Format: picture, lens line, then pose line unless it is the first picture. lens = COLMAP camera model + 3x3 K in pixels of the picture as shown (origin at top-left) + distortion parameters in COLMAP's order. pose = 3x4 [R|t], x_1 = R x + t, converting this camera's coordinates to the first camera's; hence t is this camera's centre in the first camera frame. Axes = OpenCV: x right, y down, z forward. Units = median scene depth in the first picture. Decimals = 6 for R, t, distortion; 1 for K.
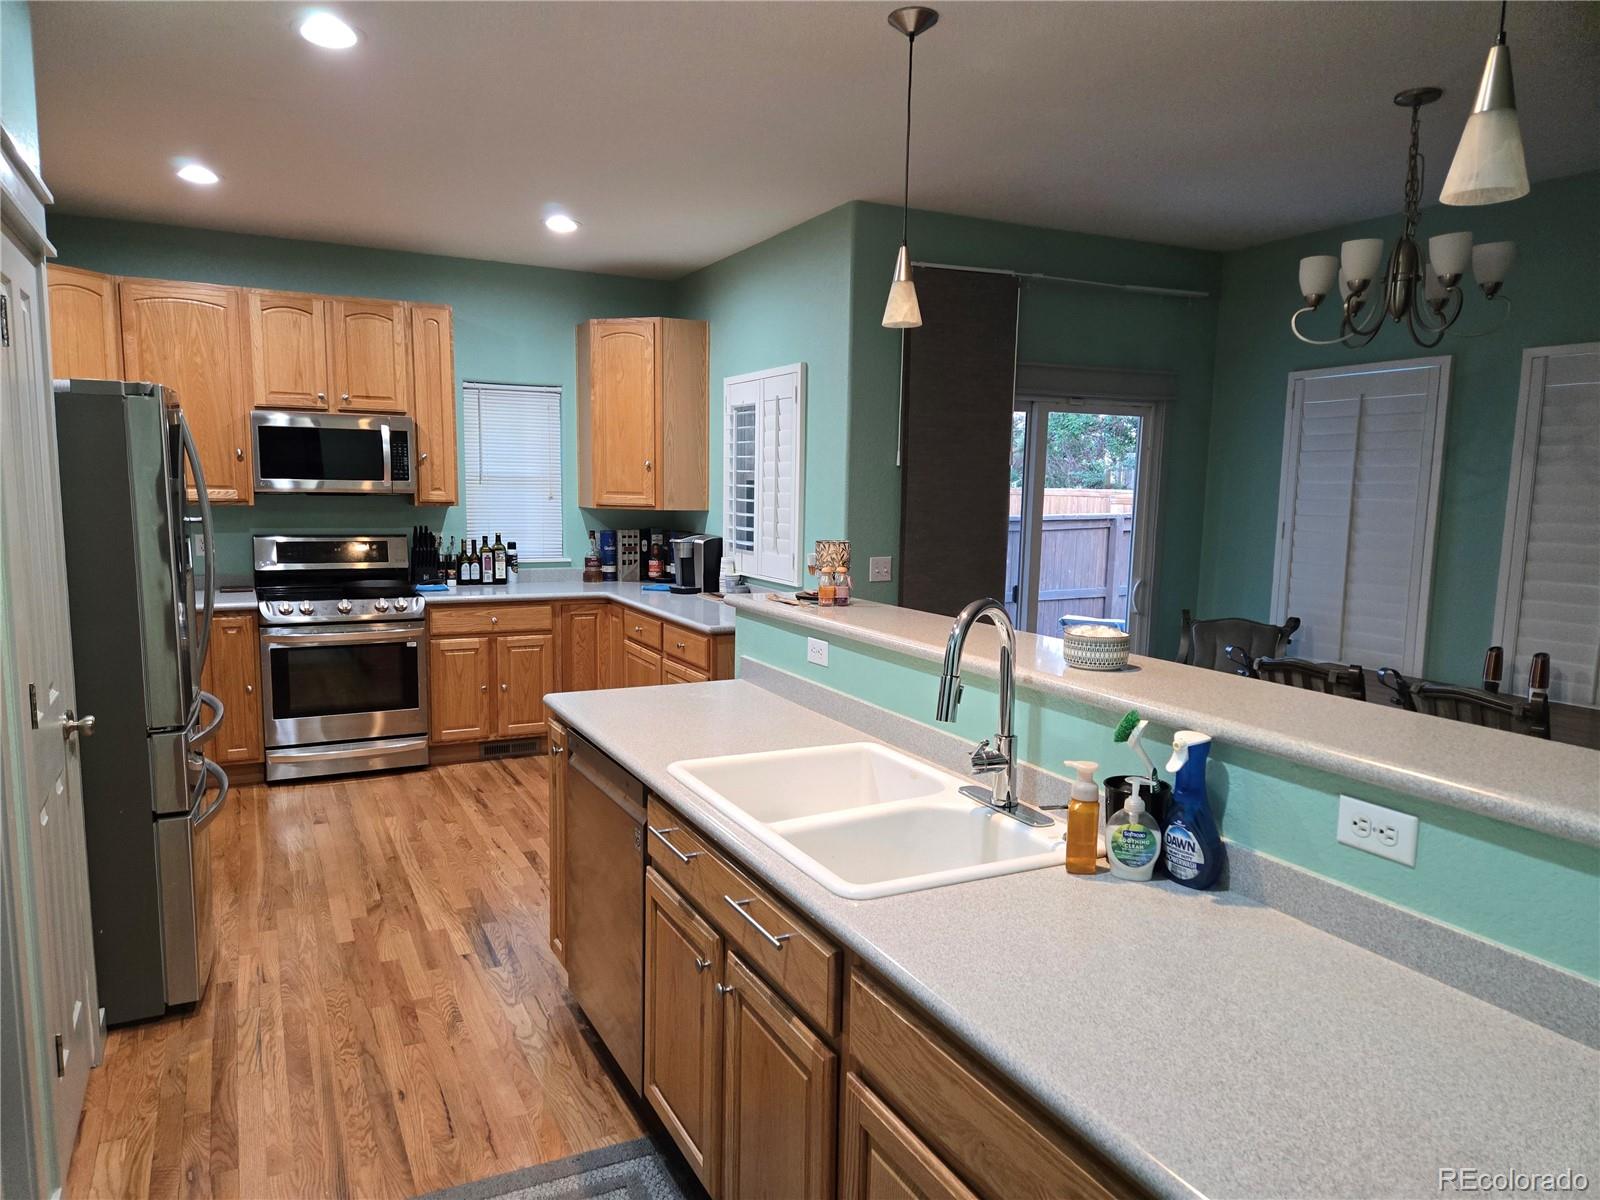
lens RADIAL K [[1074.7, 0, 793.9], [0, 1074.7, 610.8], [0, 0, 1]] dist [0.064792, -0.043202]
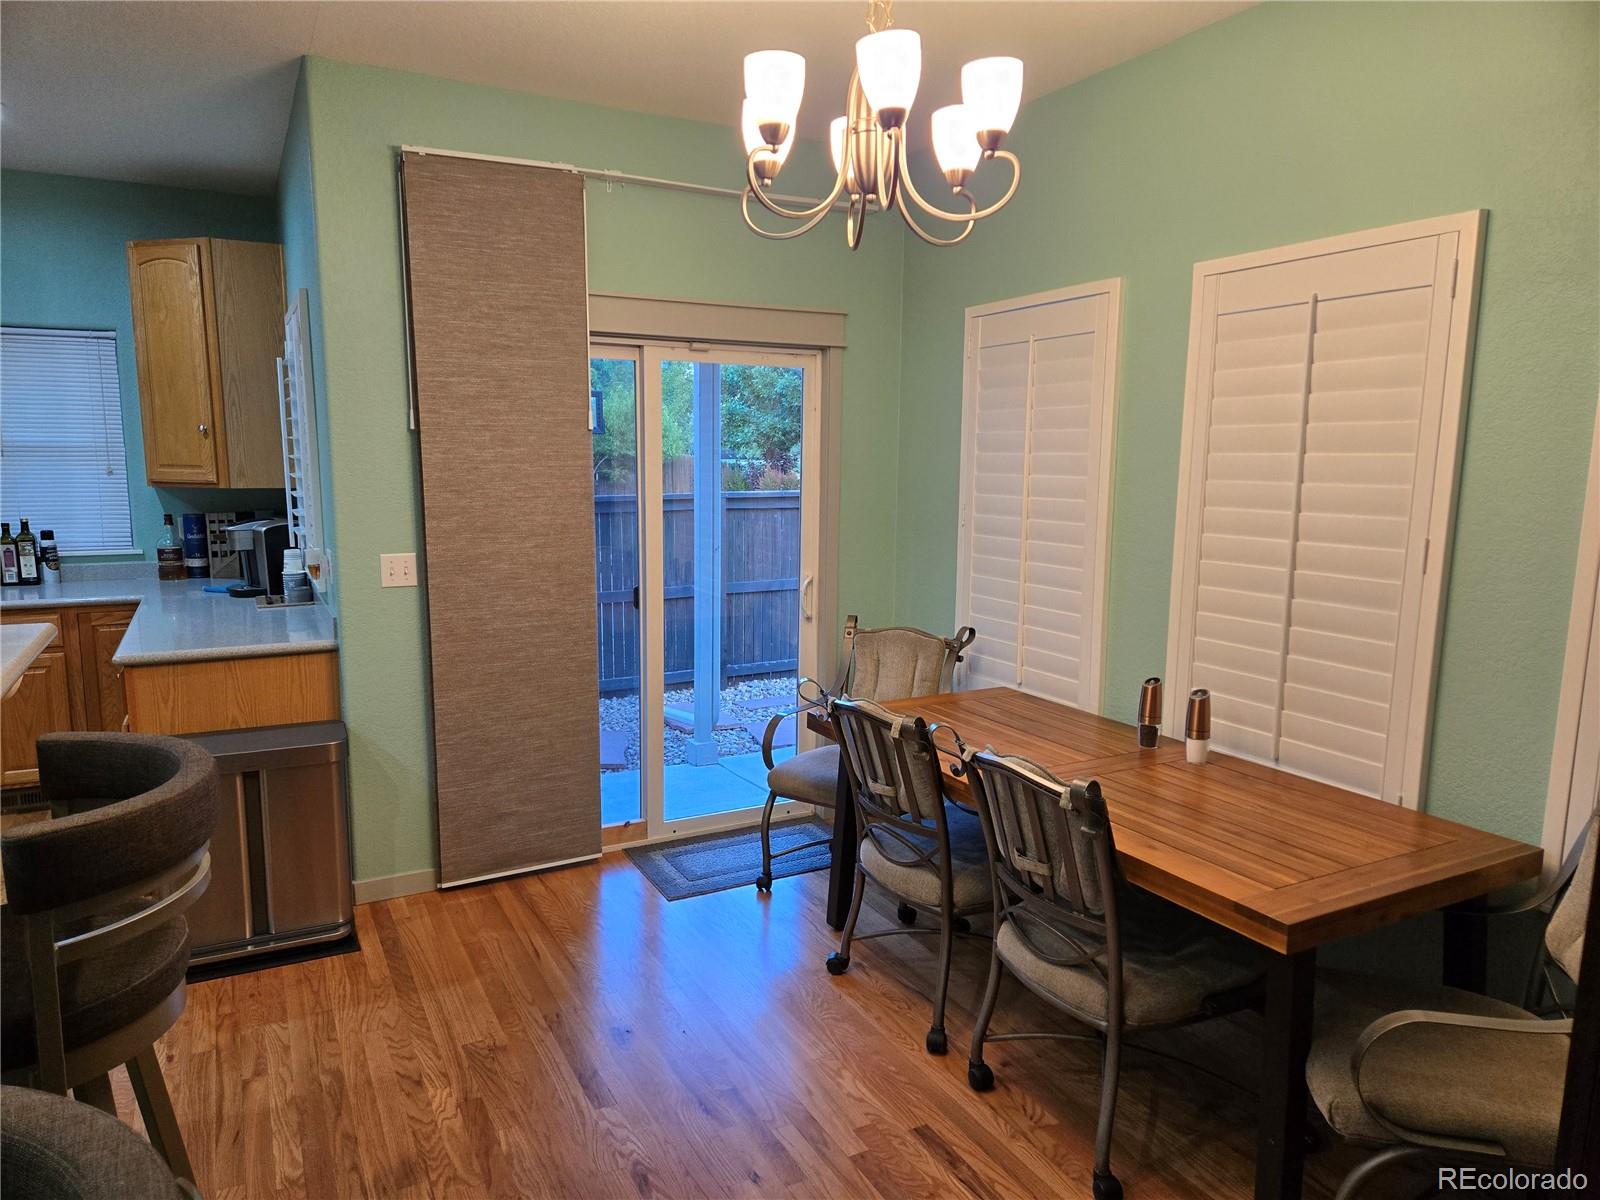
lens RADIAL K [[1074.7, 0, 807.7], [0, 1074.7, 599.9], [0, 0, 1]] dist [0.064792, -0.043202]
pose [[0.999728, -0.011334, 0.020398, 0.276869], [0.010896, 0.999711, 0.021448, -0.025193], [-0.020635, -0.021220, 0.999562, 0.201529]]
